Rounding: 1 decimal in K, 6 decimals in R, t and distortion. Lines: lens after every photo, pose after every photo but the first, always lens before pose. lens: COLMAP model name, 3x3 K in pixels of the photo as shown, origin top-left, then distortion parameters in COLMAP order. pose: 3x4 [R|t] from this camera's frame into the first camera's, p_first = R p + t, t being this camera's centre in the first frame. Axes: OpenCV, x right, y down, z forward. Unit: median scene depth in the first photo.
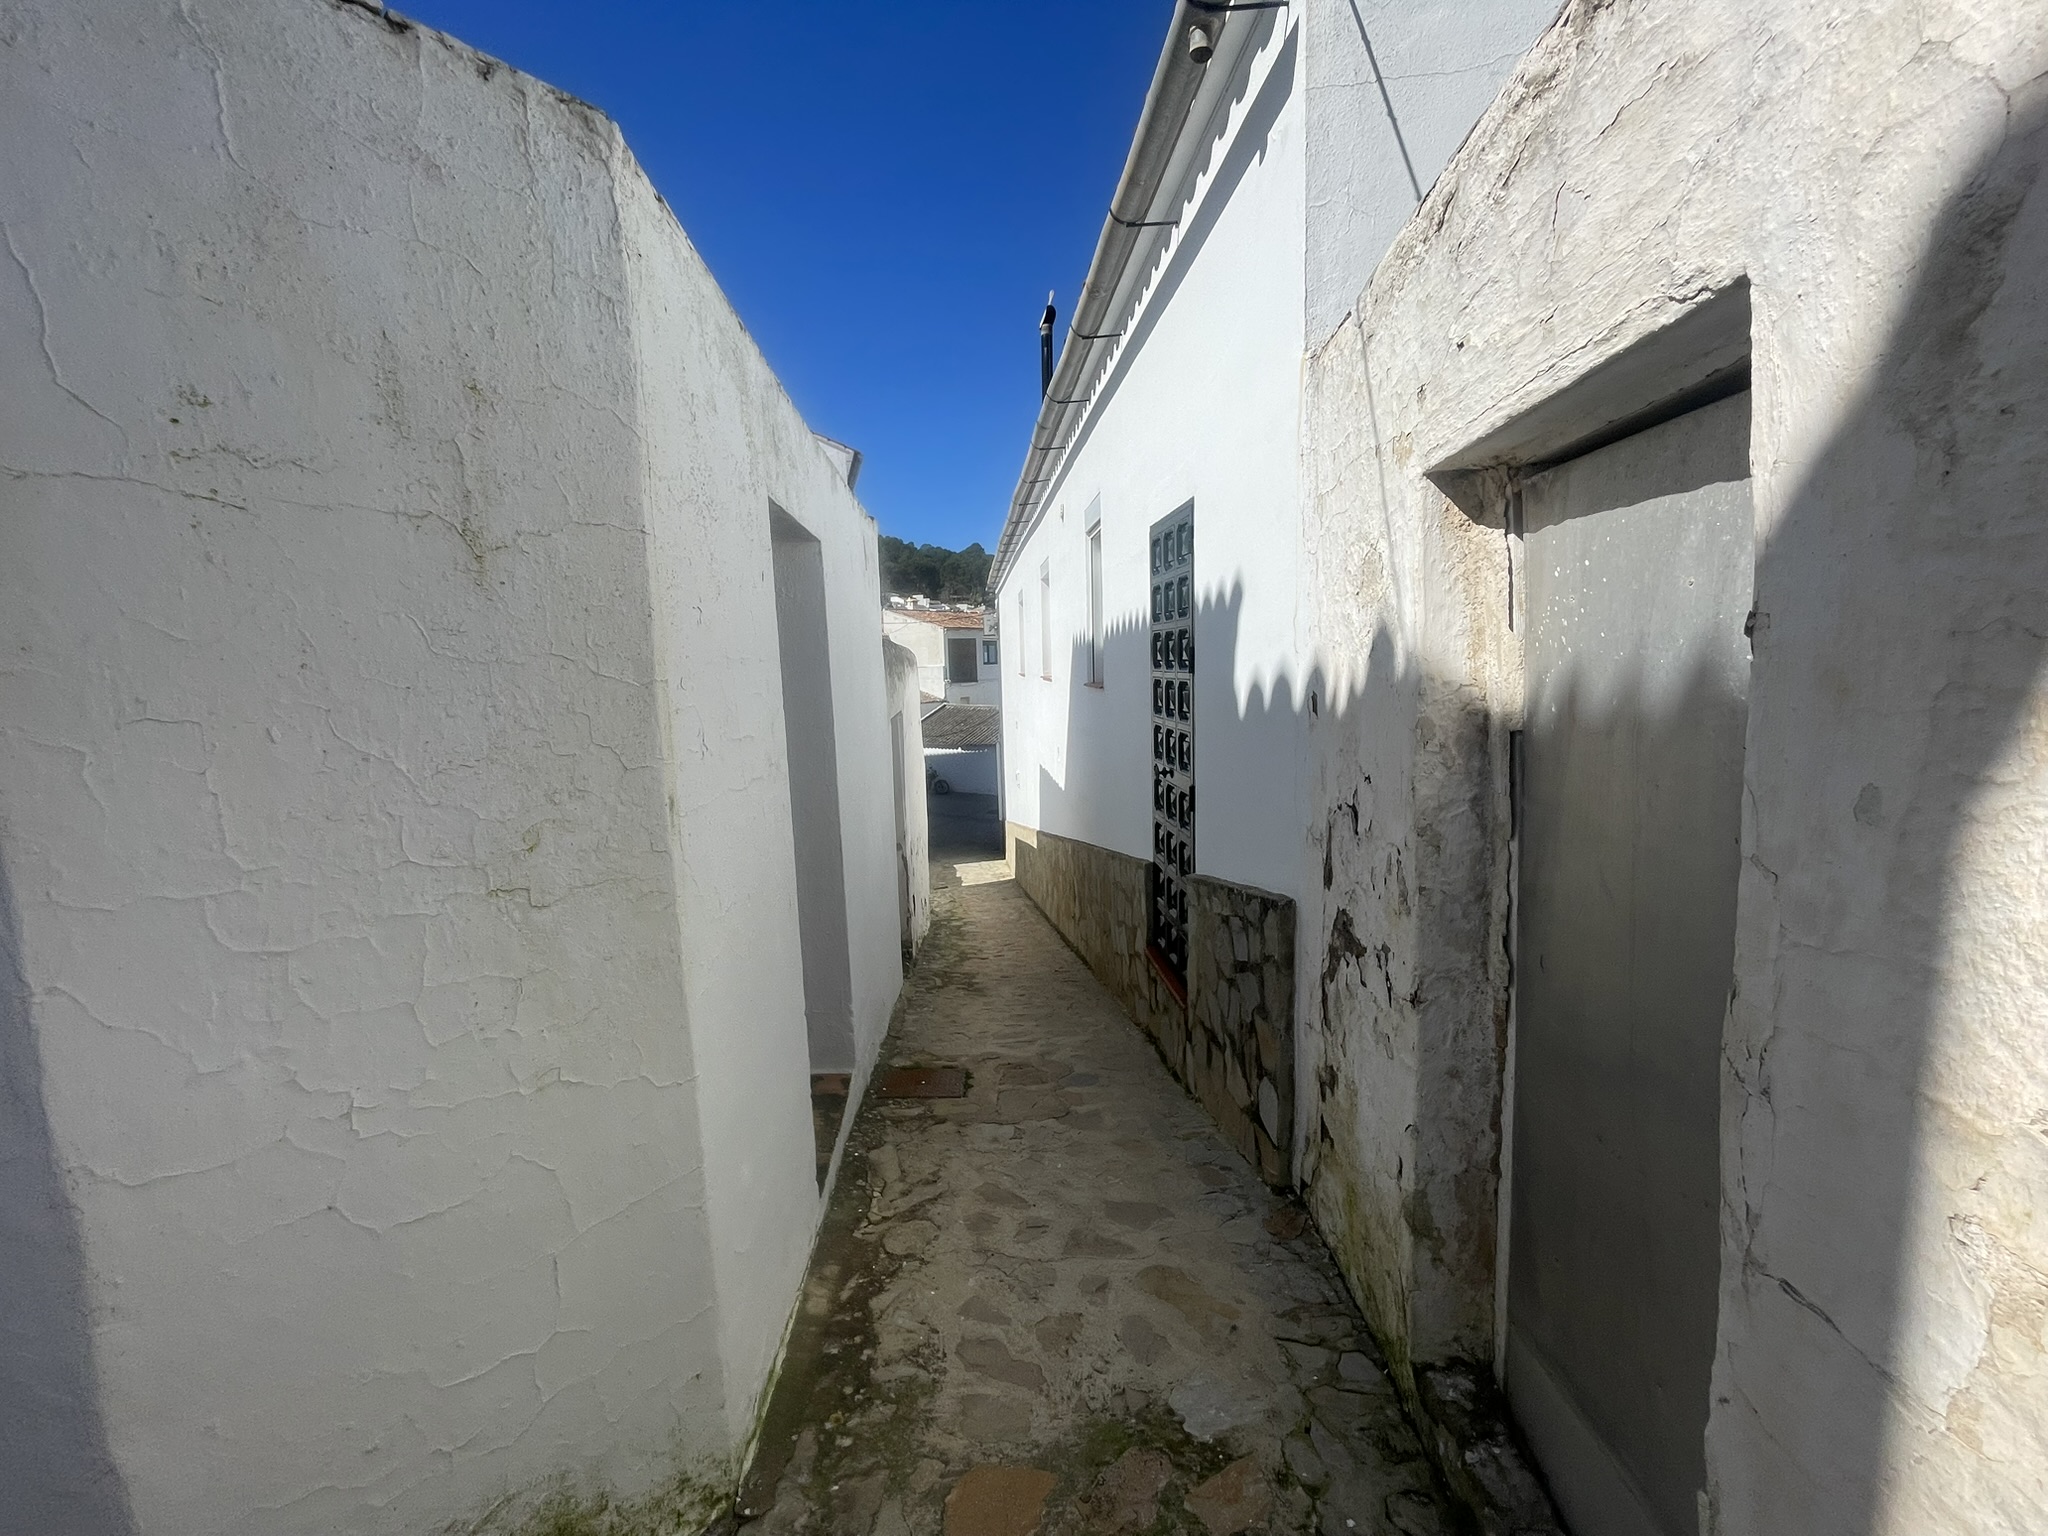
lens RADIAL K [[823.4, 0, 1032.2], [0, 823.4, 758.5], [0, 0, 1]] dist [-0.003843, -0.000931]
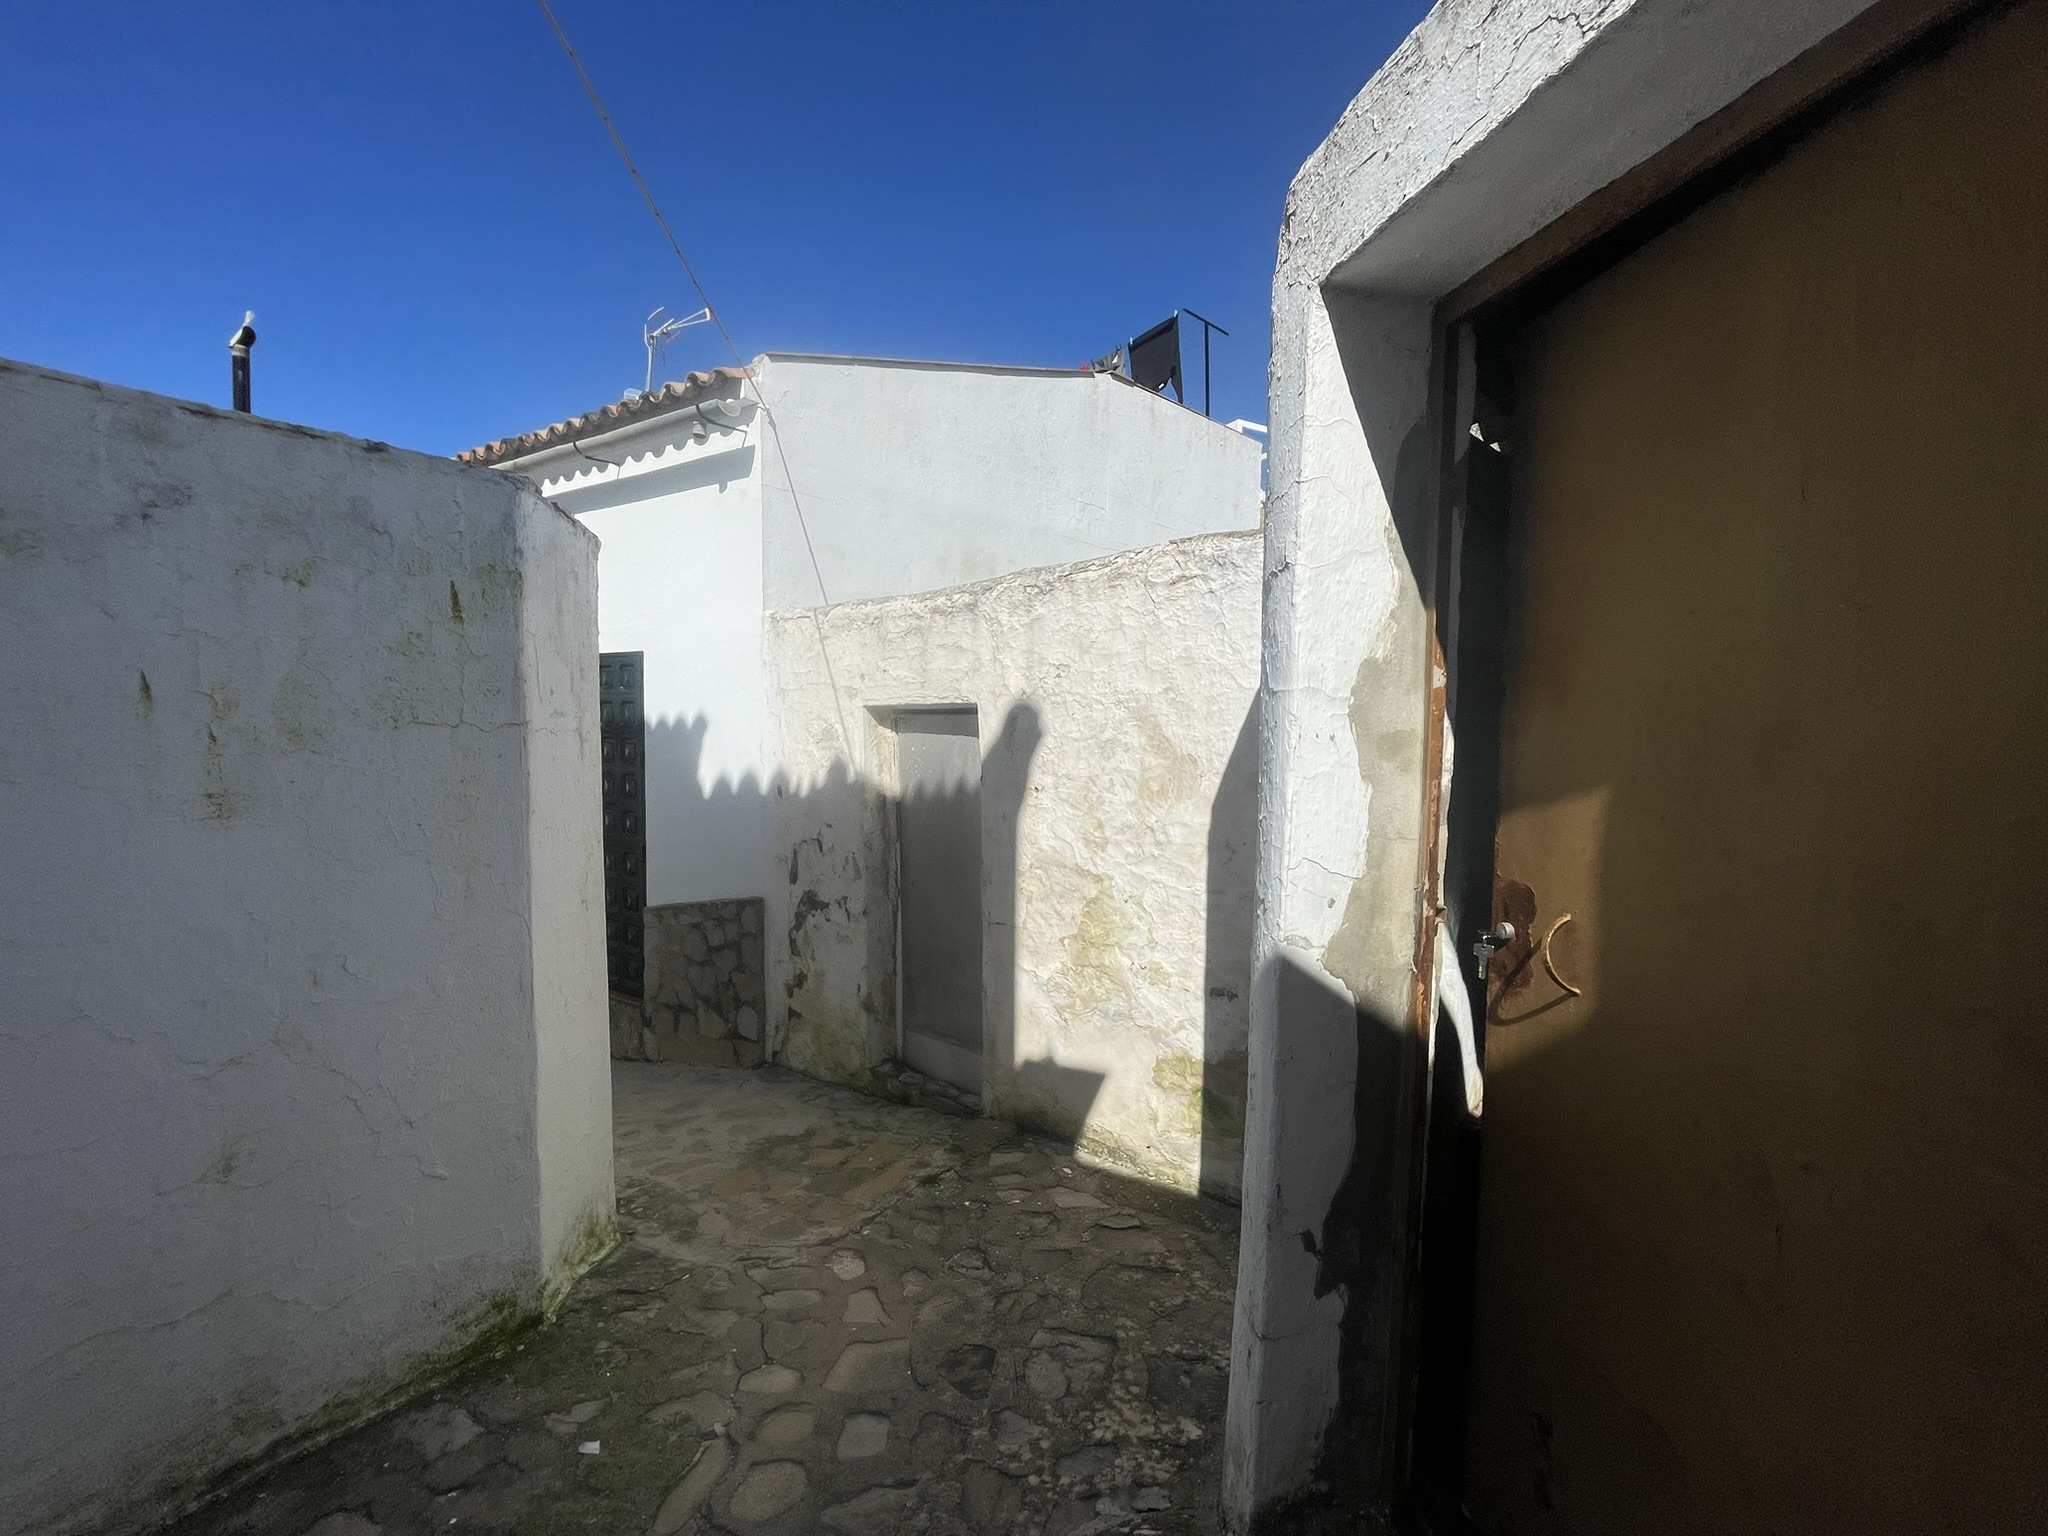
lens RADIAL K [[823.4, 0, 1027.4], [0, 823.4, 771.7], [0, 0, 1]] dist [-0.003843, -0.000931]
pose [[0.593673, -0.023017, 0.804377, -1.022696], [0.068509, 0.997407, -0.022022, -0.033928], [-0.801785, 0.068181, 0.593710, -0.740801]]
